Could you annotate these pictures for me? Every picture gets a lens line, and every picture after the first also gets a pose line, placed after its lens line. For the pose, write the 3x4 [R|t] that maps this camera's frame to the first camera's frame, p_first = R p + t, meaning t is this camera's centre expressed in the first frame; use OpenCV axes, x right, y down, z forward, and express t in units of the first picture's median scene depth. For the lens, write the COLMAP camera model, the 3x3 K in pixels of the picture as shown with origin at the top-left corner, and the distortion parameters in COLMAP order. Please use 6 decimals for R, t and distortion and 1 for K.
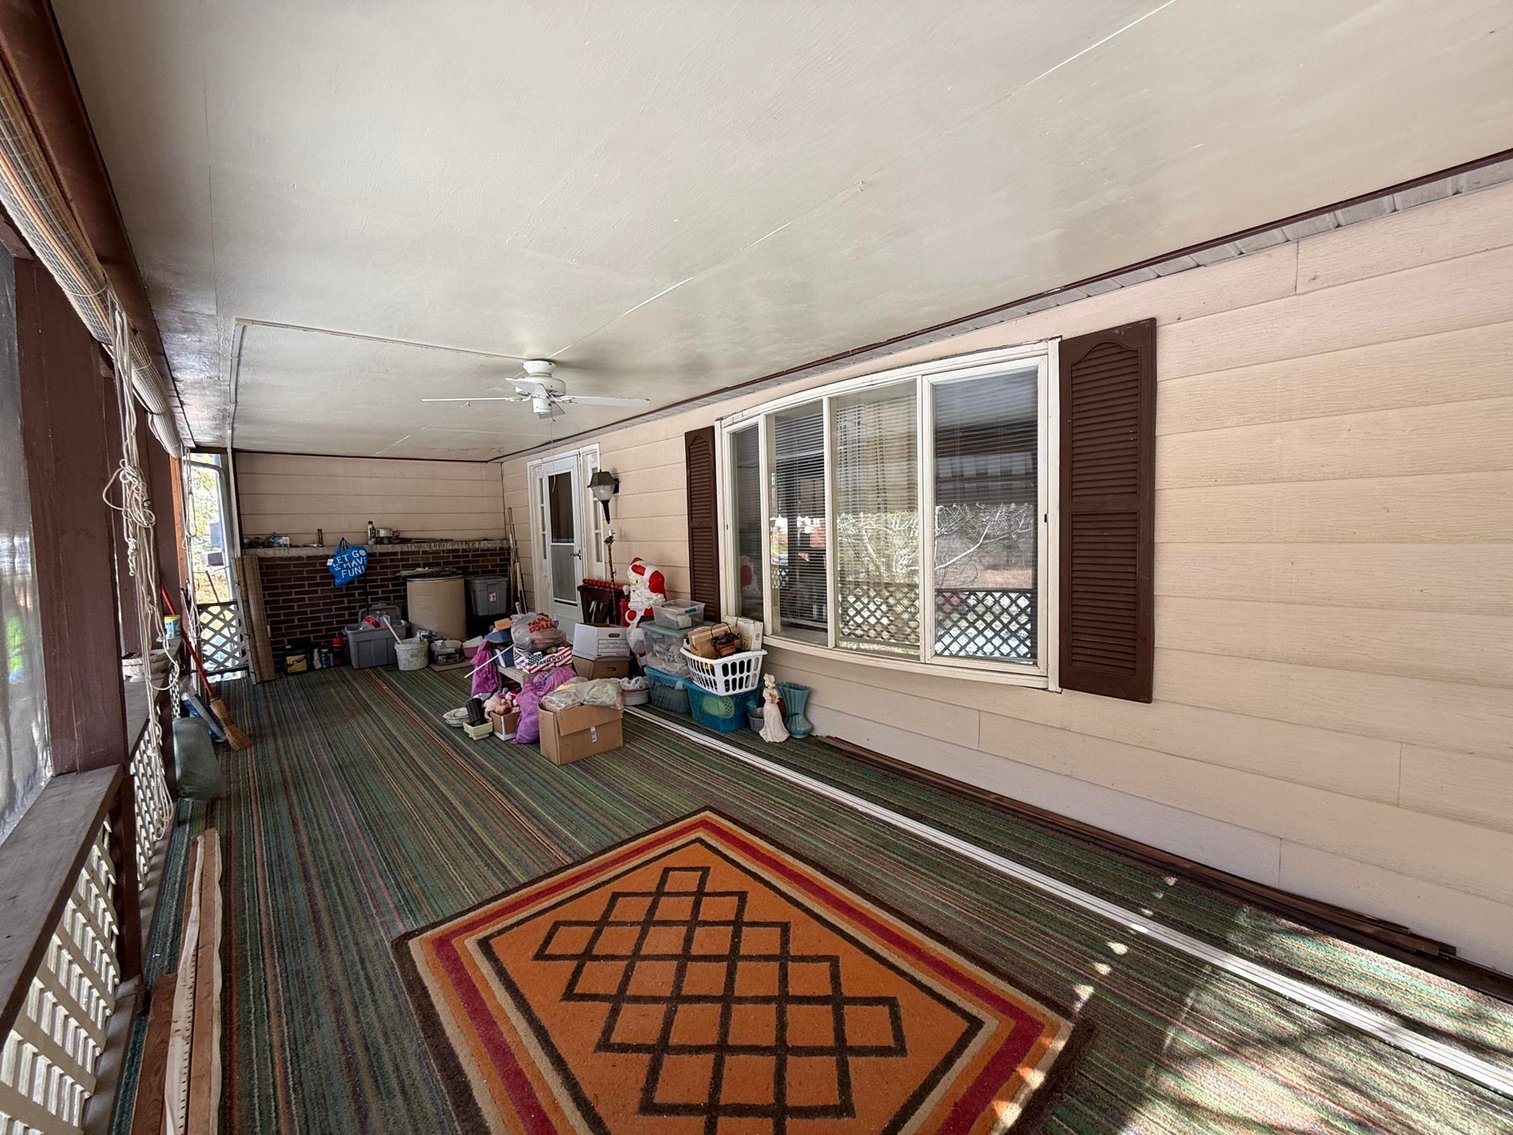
lens RADIAL K [[604.6, 0, 754.4], [0, 604.6, 569.8], [0, 0, 1]] dist [-0.002178, 0.000056]
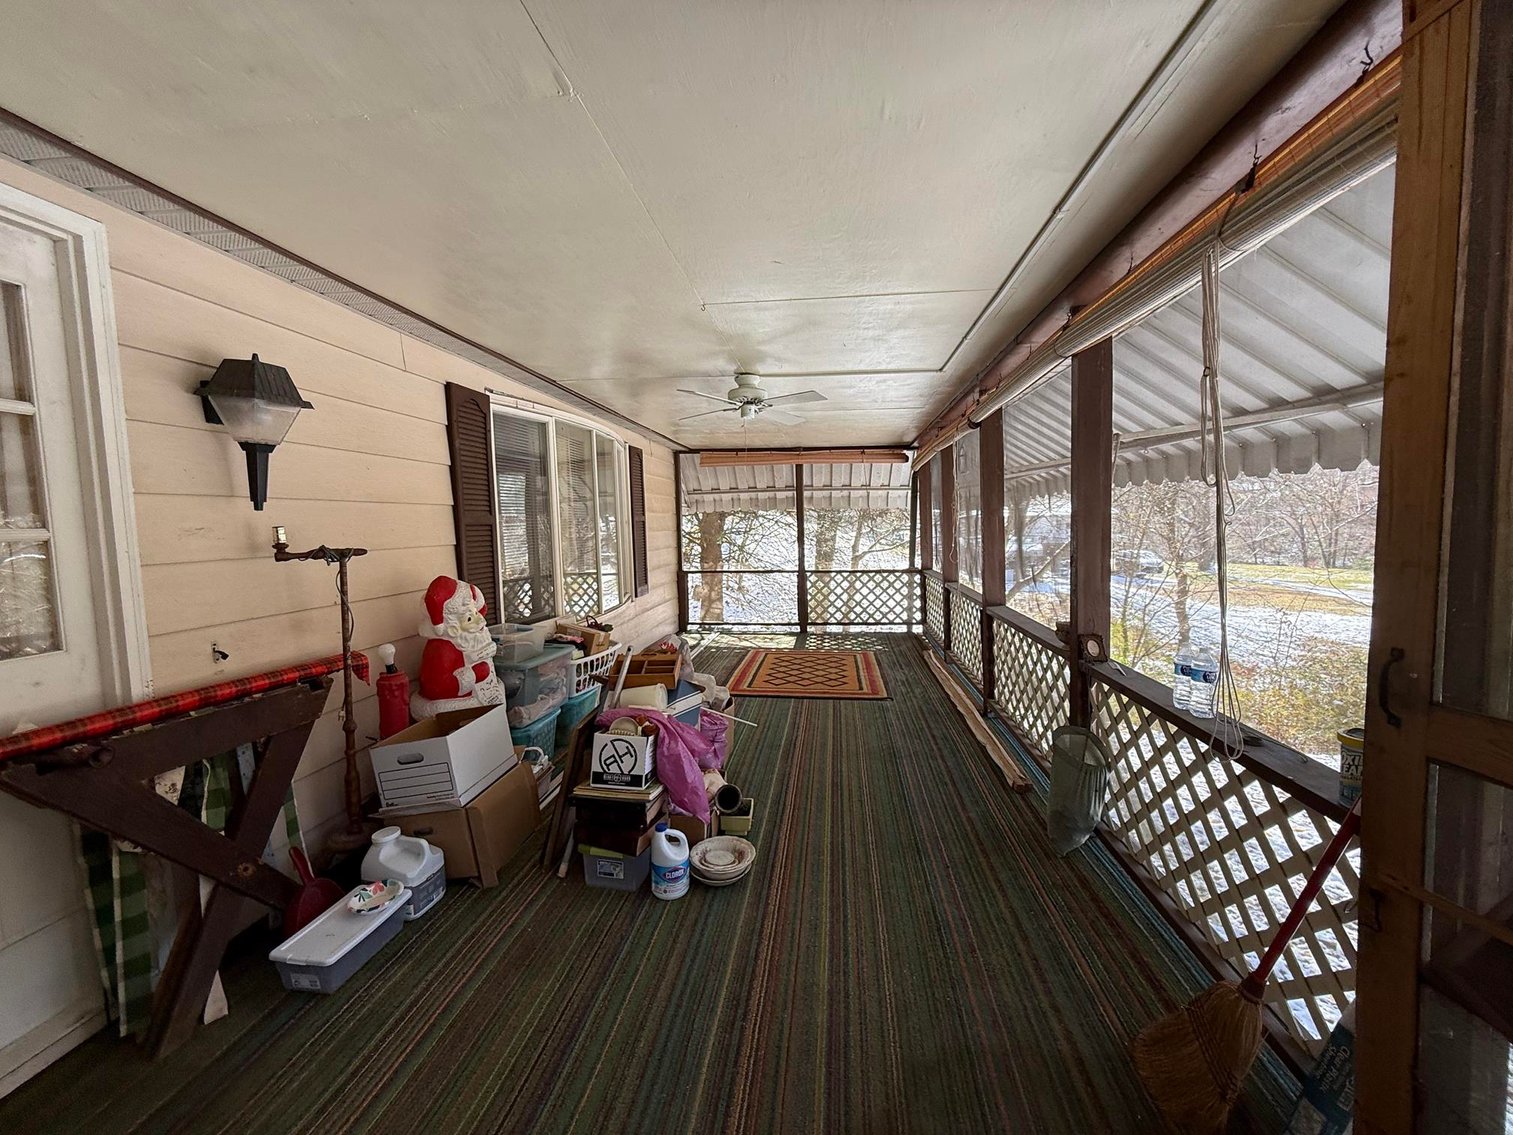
lens RADIAL K [[604.6, 0, 755.6], [0, 604.6, 567.1], [0, 0, 1]] dist [-0.002178, 0.000056]
pose [[-0.670064, -0.013042, 0.742189, -1.226963], [0.080176, 0.992725, 0.089829, -0.082184], [-0.737961, 0.119697, -0.664143, 1.786486]]
